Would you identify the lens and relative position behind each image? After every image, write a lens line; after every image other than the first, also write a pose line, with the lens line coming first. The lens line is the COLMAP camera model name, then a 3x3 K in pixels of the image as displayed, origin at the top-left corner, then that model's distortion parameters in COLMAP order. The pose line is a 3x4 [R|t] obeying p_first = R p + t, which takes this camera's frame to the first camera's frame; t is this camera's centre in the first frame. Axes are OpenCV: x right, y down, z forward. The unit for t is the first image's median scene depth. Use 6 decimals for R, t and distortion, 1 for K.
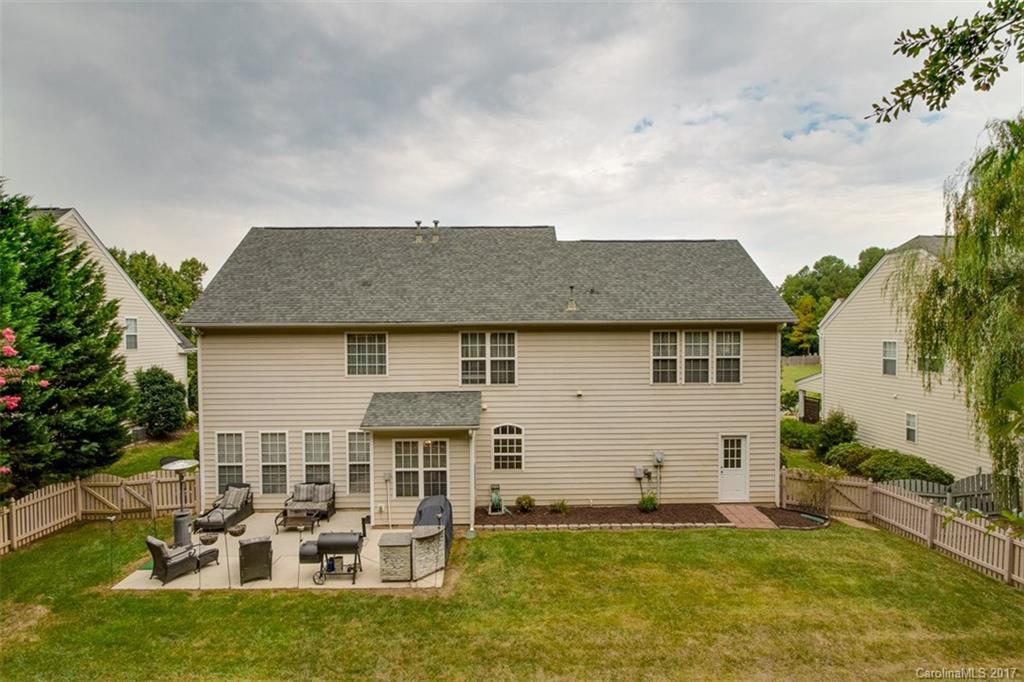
lens RADIAL K [[526.1, 0, 507.1], [0, 526.1, 350.2], [0, 0, 1]] dist [0.005876, 0.000853]
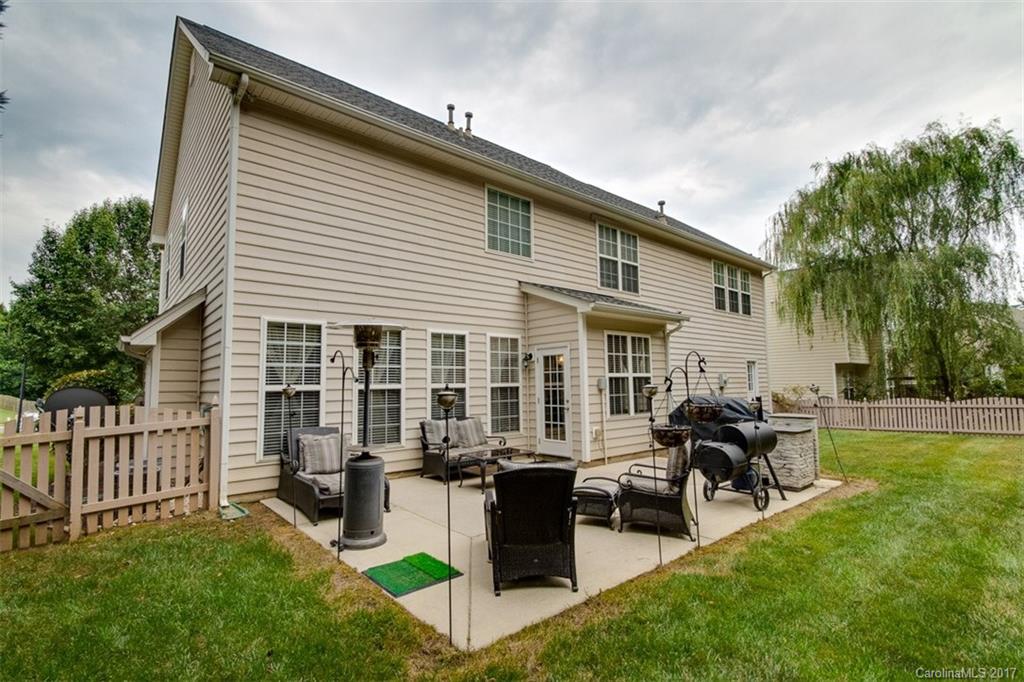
lens RADIAL K [[470.0, 0, 514.0], [0, 470.0, 343.3], [0, 0, 1]] dist [-0.003585, -0.000025]
pose [[0.778978, 0.045547, 0.625394, -0.629773], [0.033288, 0.992948, -0.113778, 0.227449], [-0.626167, 0.109449, 0.771969, 0.539018]]
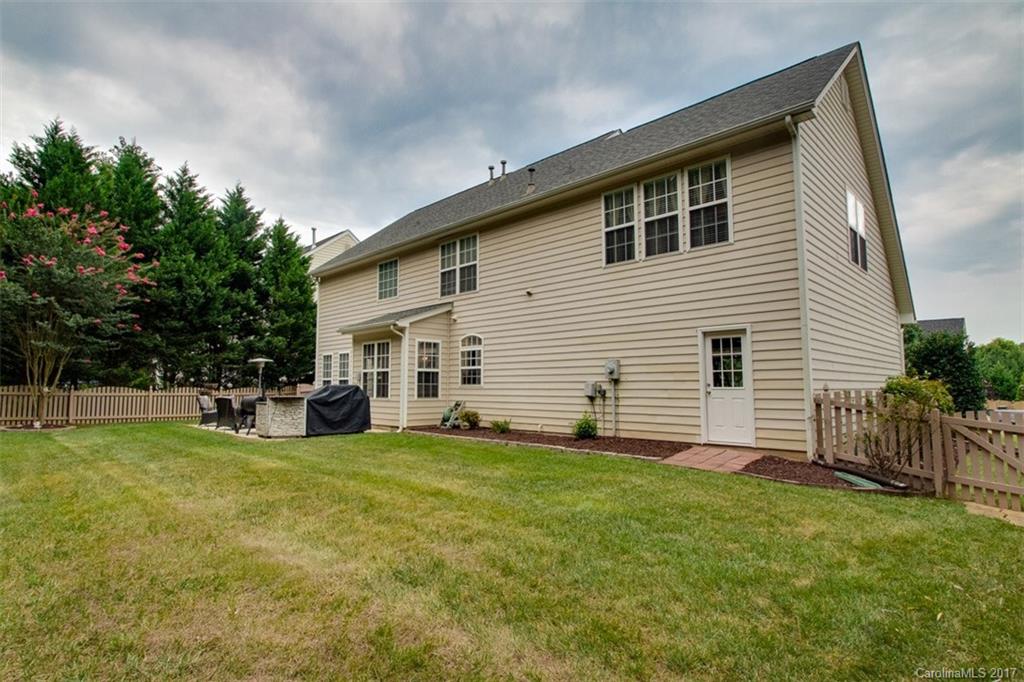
lens RADIAL K [[526.1, 0, 508.7], [0, 526.1, 335.8], [0, 0, 1]] dist [0.005876, 0.000853]
pose [[0.689460, -0.066330, -0.721280, 0.705356], [-0.019502, 0.993737, -0.110027, 0.242837], [0.724061, 0.089925, 0.683849, 0.424574]]
